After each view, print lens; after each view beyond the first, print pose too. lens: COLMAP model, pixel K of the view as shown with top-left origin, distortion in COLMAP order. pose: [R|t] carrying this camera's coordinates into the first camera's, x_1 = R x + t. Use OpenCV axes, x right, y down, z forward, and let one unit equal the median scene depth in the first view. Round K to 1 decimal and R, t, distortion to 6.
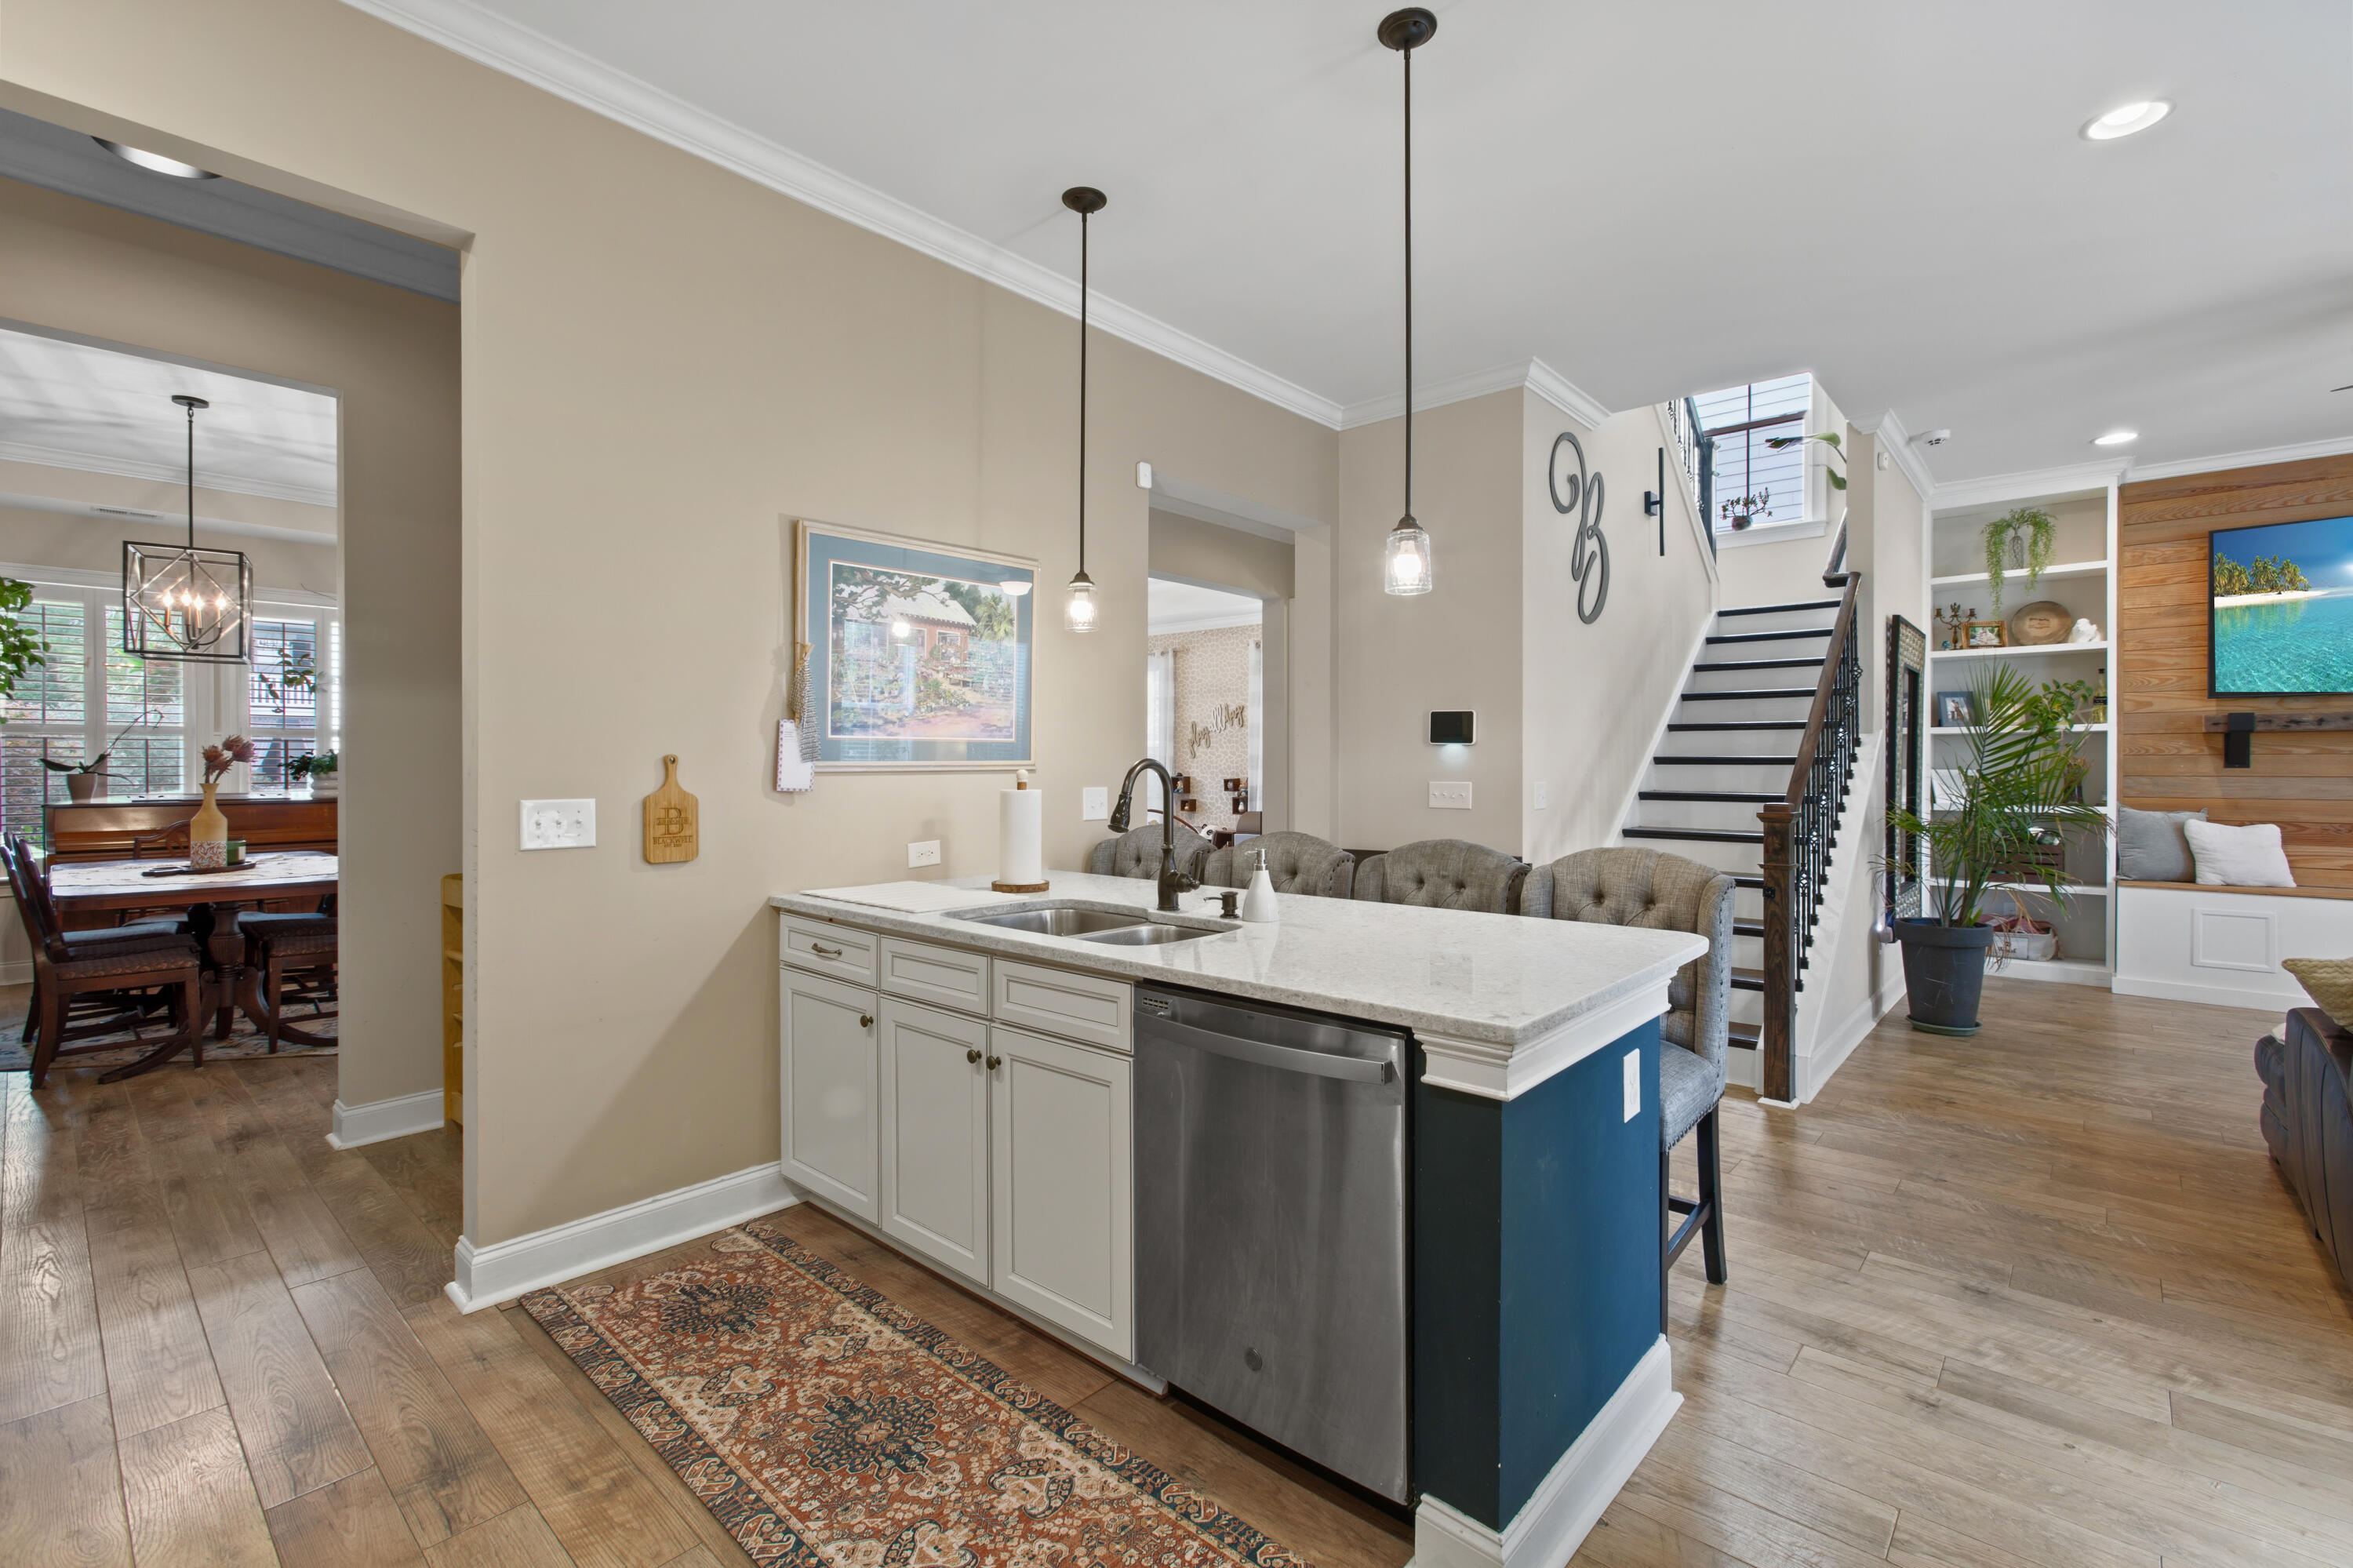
lens RADIAL K [[1065.3, 0, 1179.3], [0, 1065.3, 780.4], [0, 0, 1]] dist [-0.011900, 0.007218]
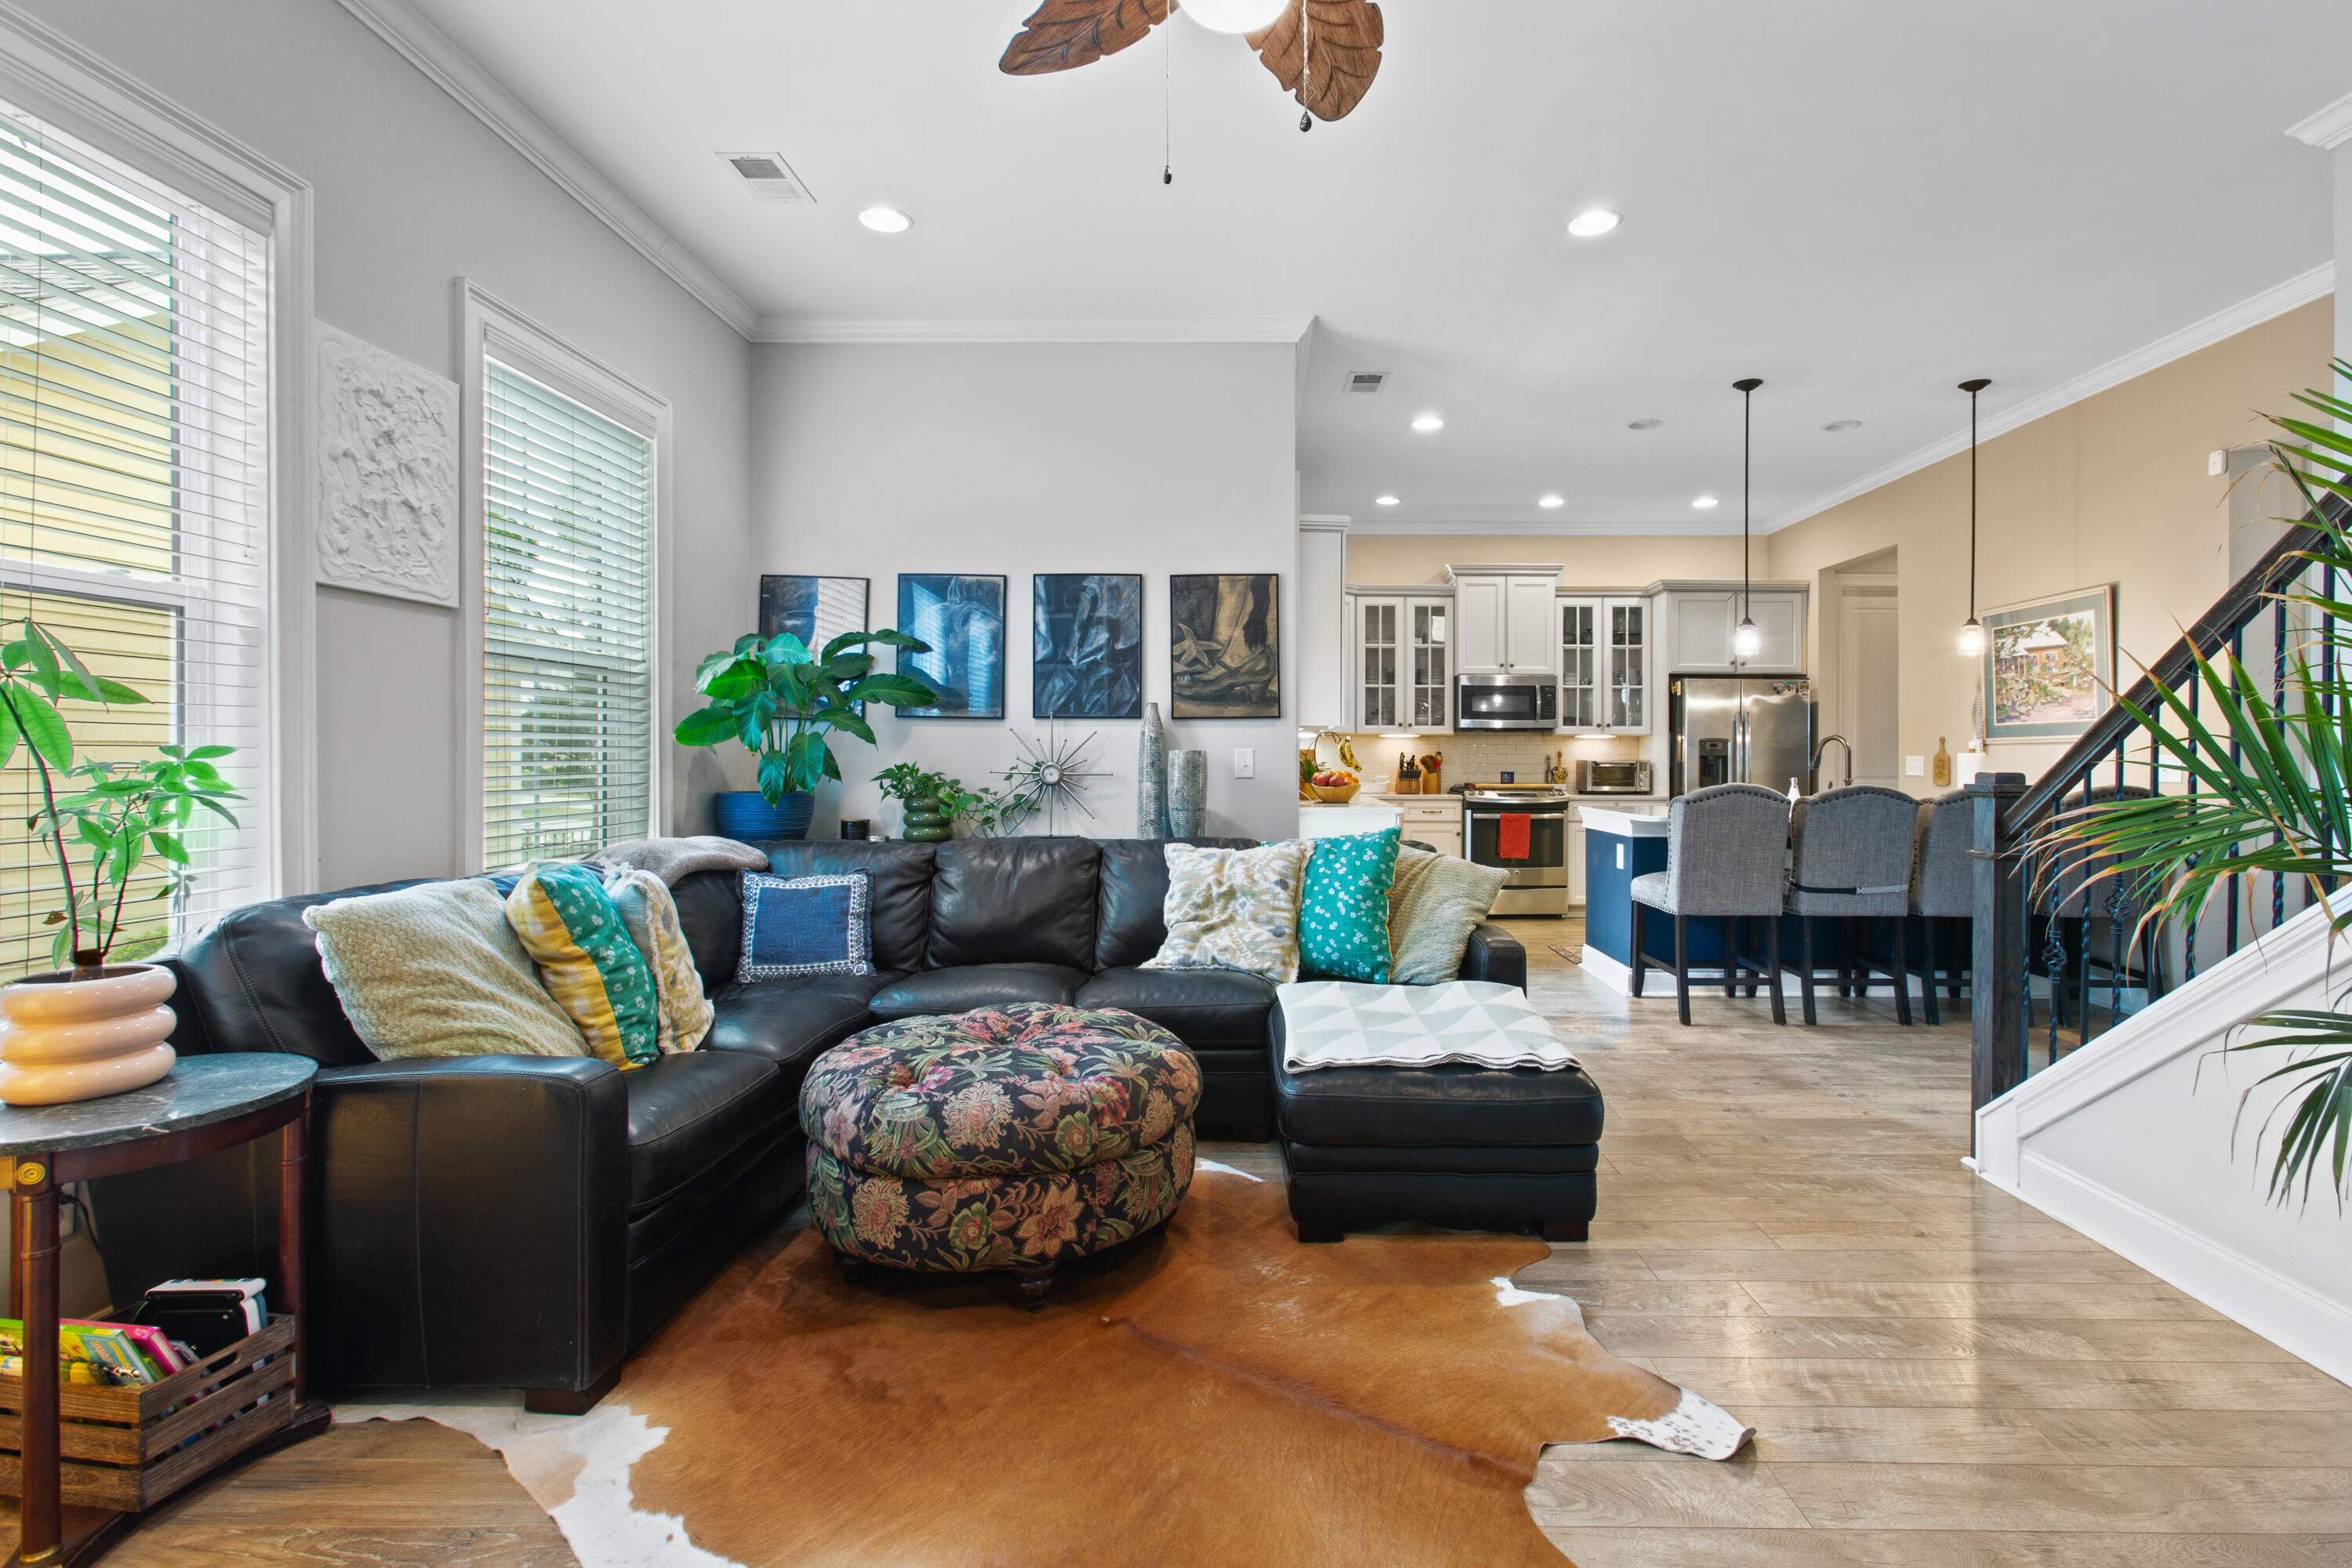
lens RADIAL K [[1064.8, 0, 1269.6], [0, 1064.8, 756.0], [0, 0, 1]] dist [-0.011900, 0.007218]
pose [[-0.736038, -0.000156, -0.676940, 1.073645], [-0.006043, 0.999962, 0.006341, 0.005170], [0.676913, 0.008758, -0.736011, 0.883148]]
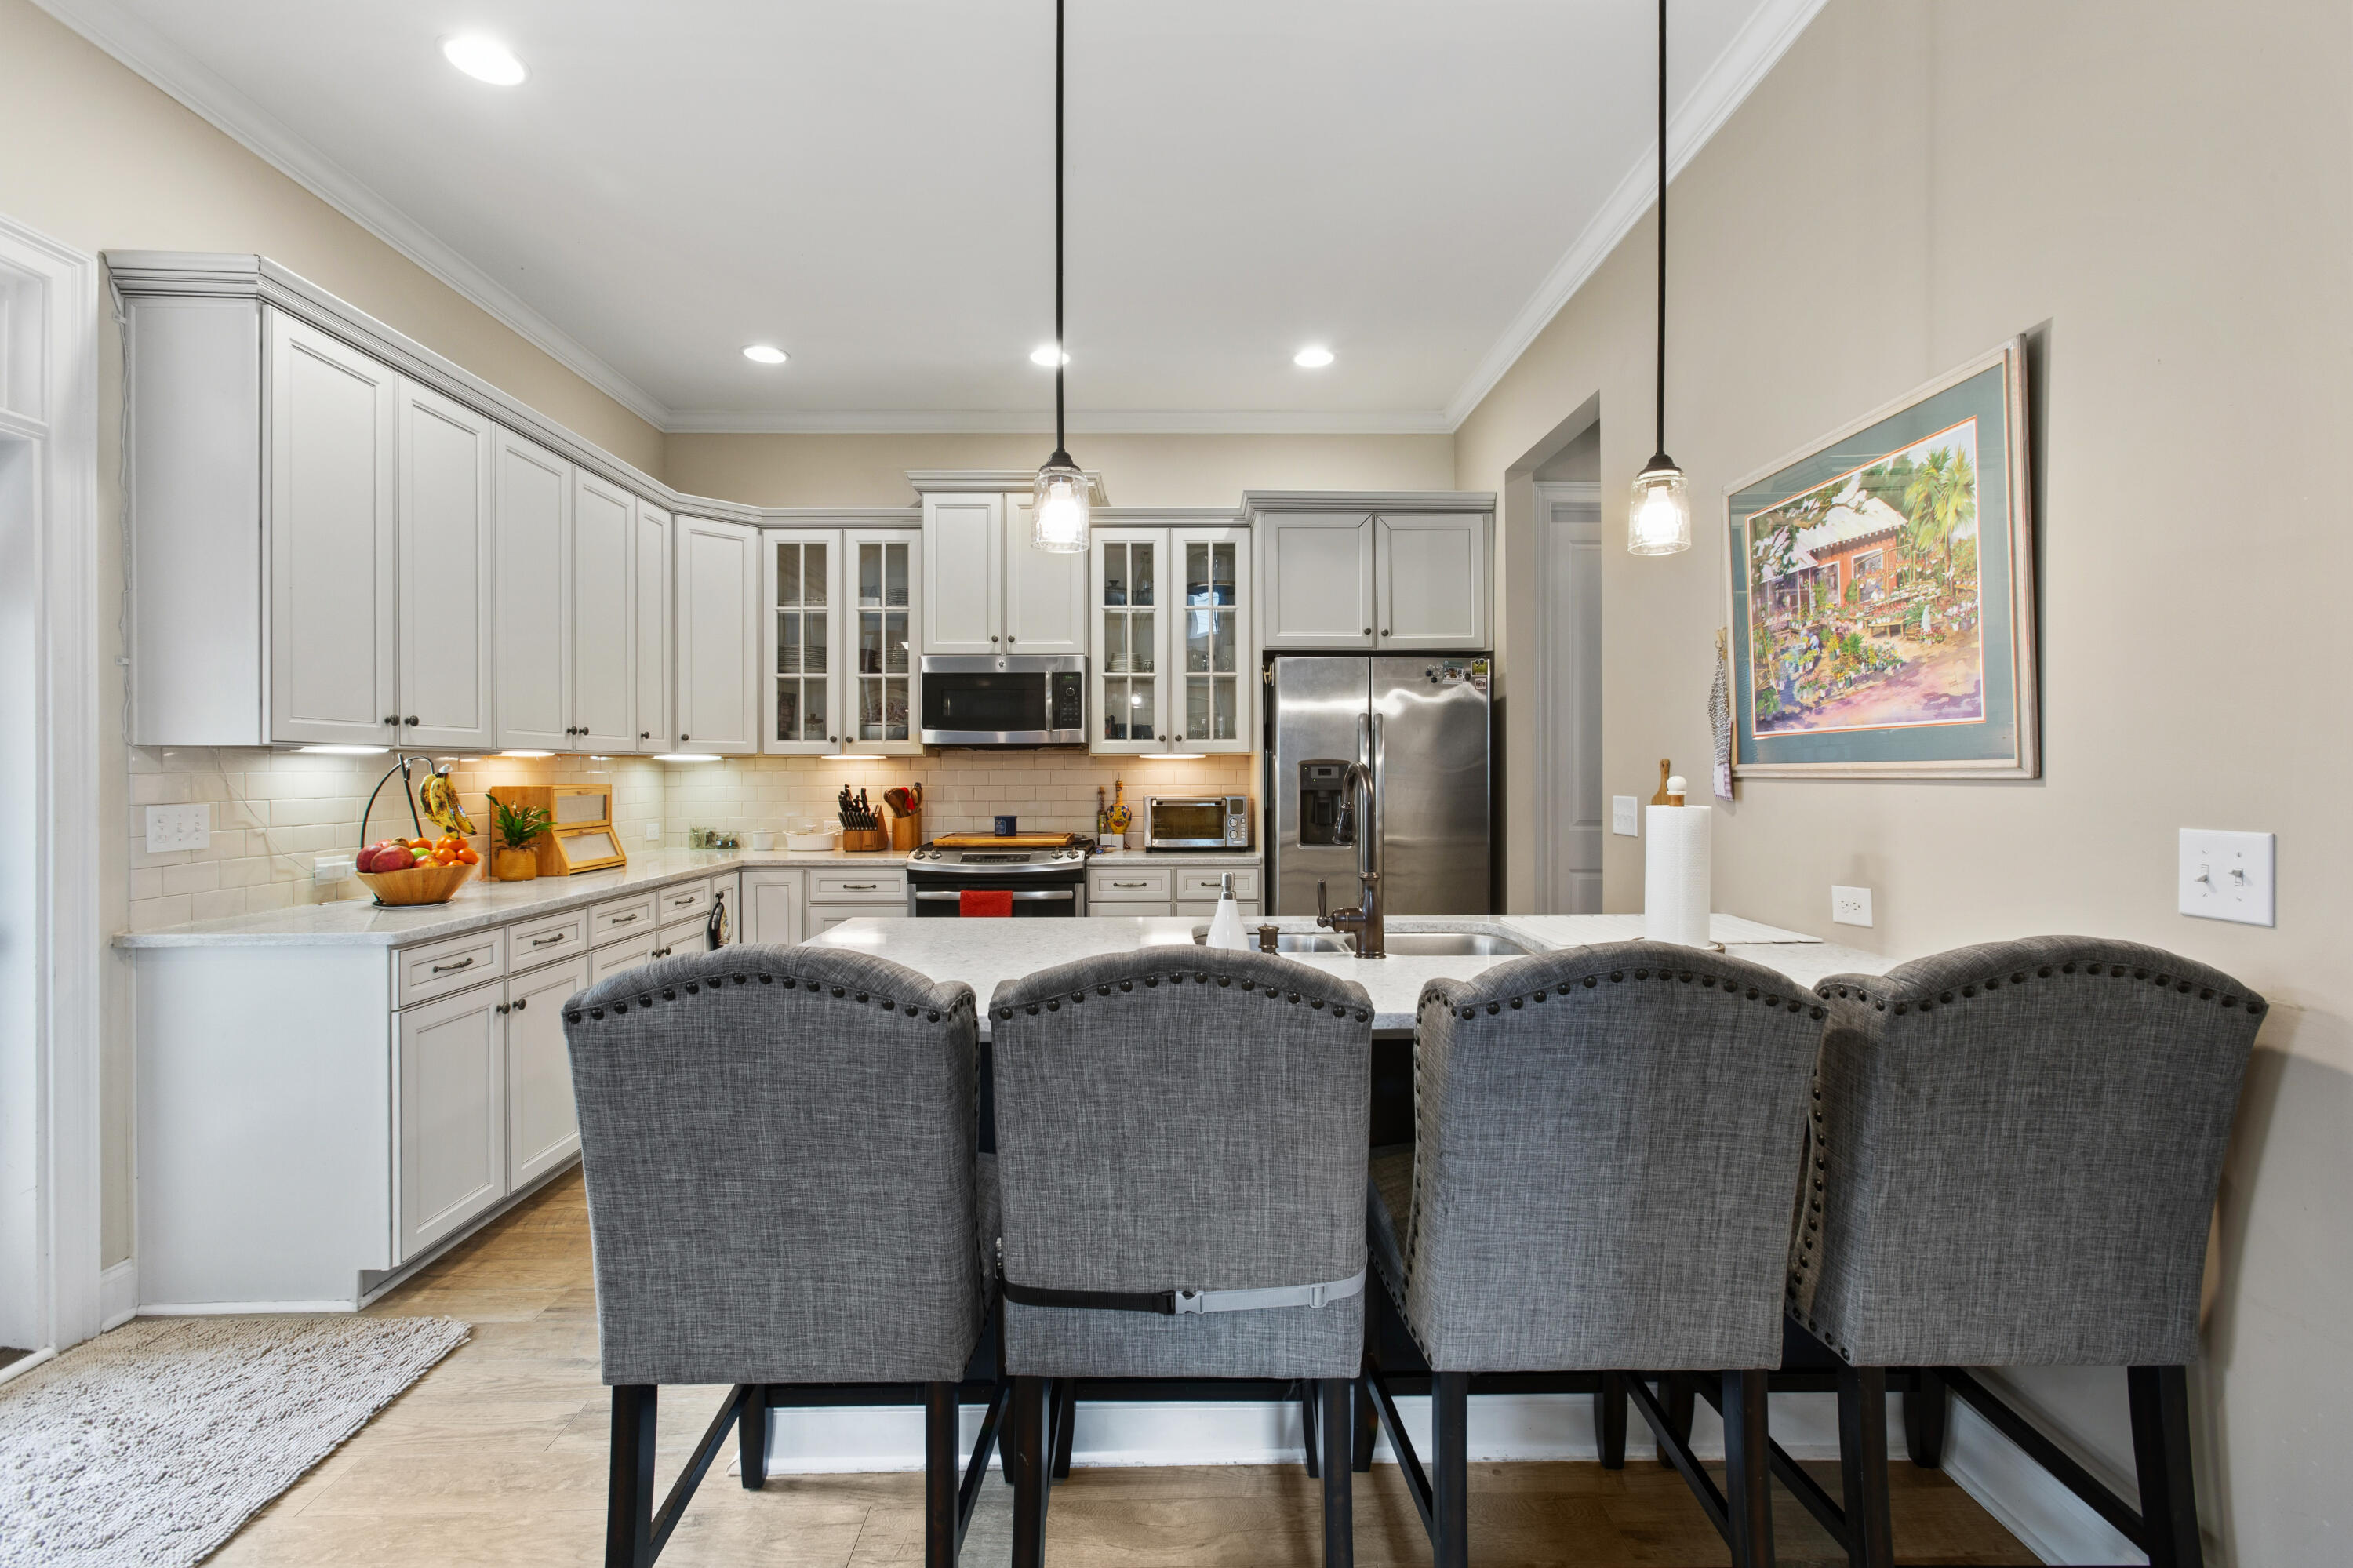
lens RADIAL K [[1065.3, 0, 1166.4], [0, 1065.3, 771.4], [0, 0, 1]] dist [-0.011900, 0.007218]
pose [[-0.729660, 0.006330, -0.683781, 0.322511], [-0.000031, 0.999957, 0.009289, -0.012157], [0.683810, 0.006799, -0.729628, 0.756741]]
